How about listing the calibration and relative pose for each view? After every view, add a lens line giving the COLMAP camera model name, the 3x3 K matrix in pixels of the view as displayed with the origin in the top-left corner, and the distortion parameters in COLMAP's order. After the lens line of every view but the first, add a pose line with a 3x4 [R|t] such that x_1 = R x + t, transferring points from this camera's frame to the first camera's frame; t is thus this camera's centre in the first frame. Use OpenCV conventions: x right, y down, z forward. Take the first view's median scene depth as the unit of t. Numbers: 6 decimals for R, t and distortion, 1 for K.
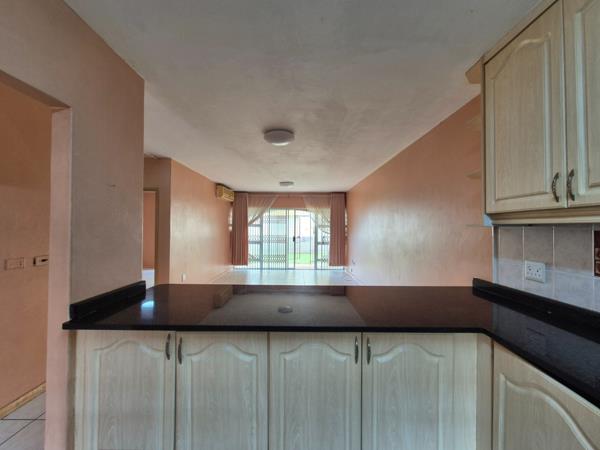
lens RADIAL K [[245.0, 0, 295.9], [0, 245.0, 224.0], [0, 0, 1]] dist [-0.000228, -0.000523]
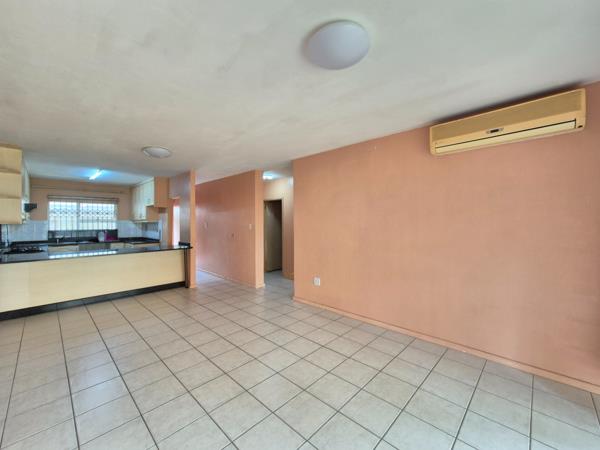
lens RADIAL K [[245.0, 0, 297.6], [0, 245.0, 223.1], [0, 0, 1]] dist [-0.000228, -0.000523]
pose [[-0.688641, -0.001845, -0.725100, 0.322259], [0.009109, 0.999896, -0.011196, 0.028947], [0.725045, -0.014315, -0.688553, 2.230795]]
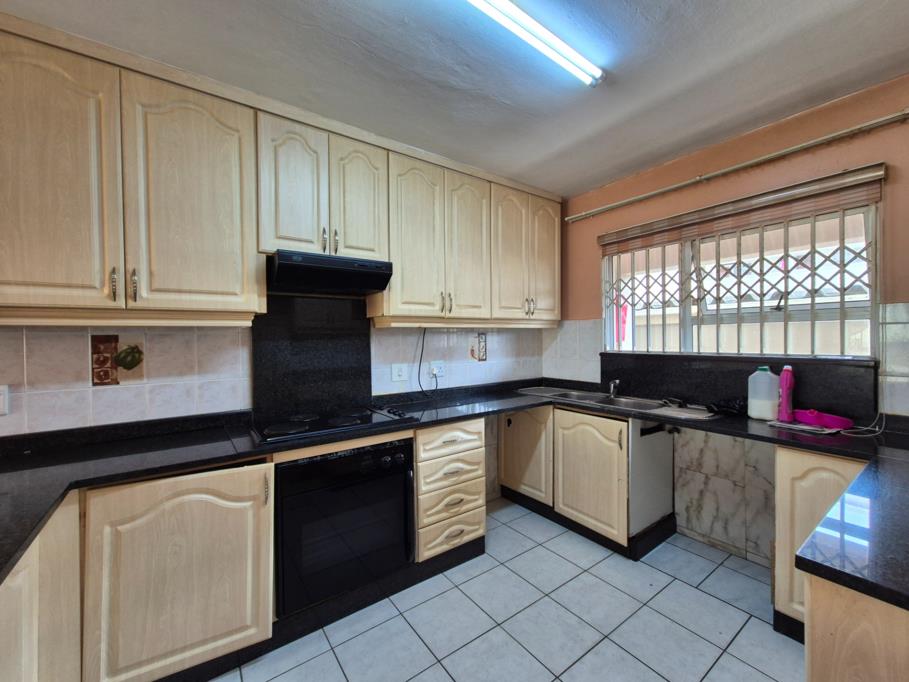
lens RADIAL K [[371.2, 0, 457.5], [0, 371.2, 341.2], [0, 0, 1]] dist [-0.000228, -0.000523]
pose [[-0.602837, -0.009150, 0.797812, -0.241703], [-0.003076, 0.999953, 0.009144, 0.012281], [-0.797858, 0.003058, -0.602837, 0.283336]]
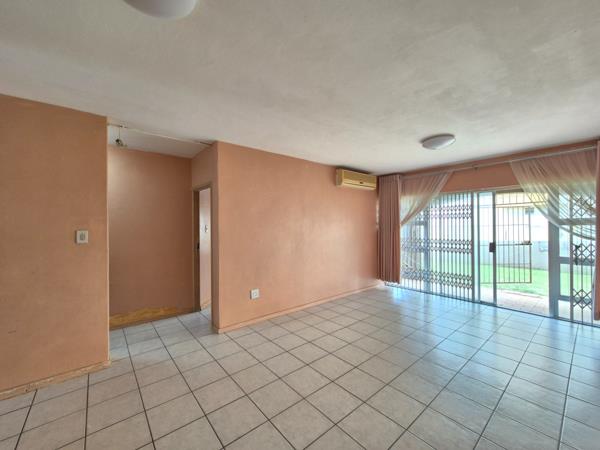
lens RADIAL K [[245.0, 0, 298.0], [0, 245.0, 225.6], [0, 0, 1]] dist [-0.000228, -0.000523]
pose [[0.650243, -0.012835, -0.759618, 0.307176], [0.021394, 0.999770, 0.001420, 0.011495], [0.759425, -0.017175, 0.650368, 0.874253]]
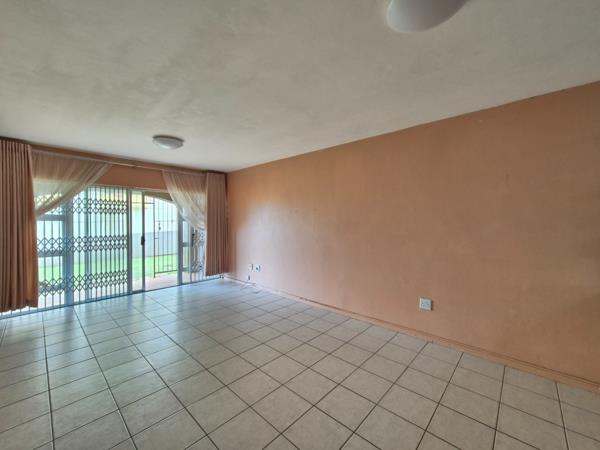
lens RADIAL K [[245.0, 0, 298.1], [0, 245.0, 226.5], [0, 0, 1]] dist [-0.000228, -0.000523]
pose [[0.669327, -0.024616, 0.742560, -0.499181], [-0.008590, 0.999128, 0.040864, -0.002696], [-0.742919, -0.033730, 0.668531, 0.819283]]
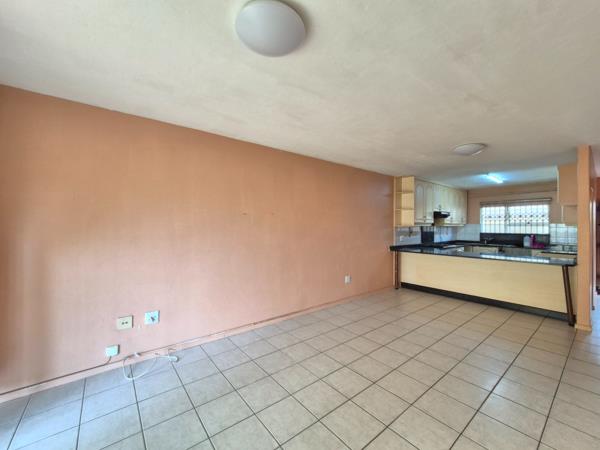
lens RADIAL K [[245.0, 0, 298.2], [0, 245.0, 224.2], [0, 0, 1]] dist [-0.000228, -0.000523]
pose [[-0.625055, -0.000401, 0.780581, -0.444079], [-0.016762, 0.999776, -0.012909, 0.024425], [-0.780401, -0.021153, -0.624922, 2.185940]]
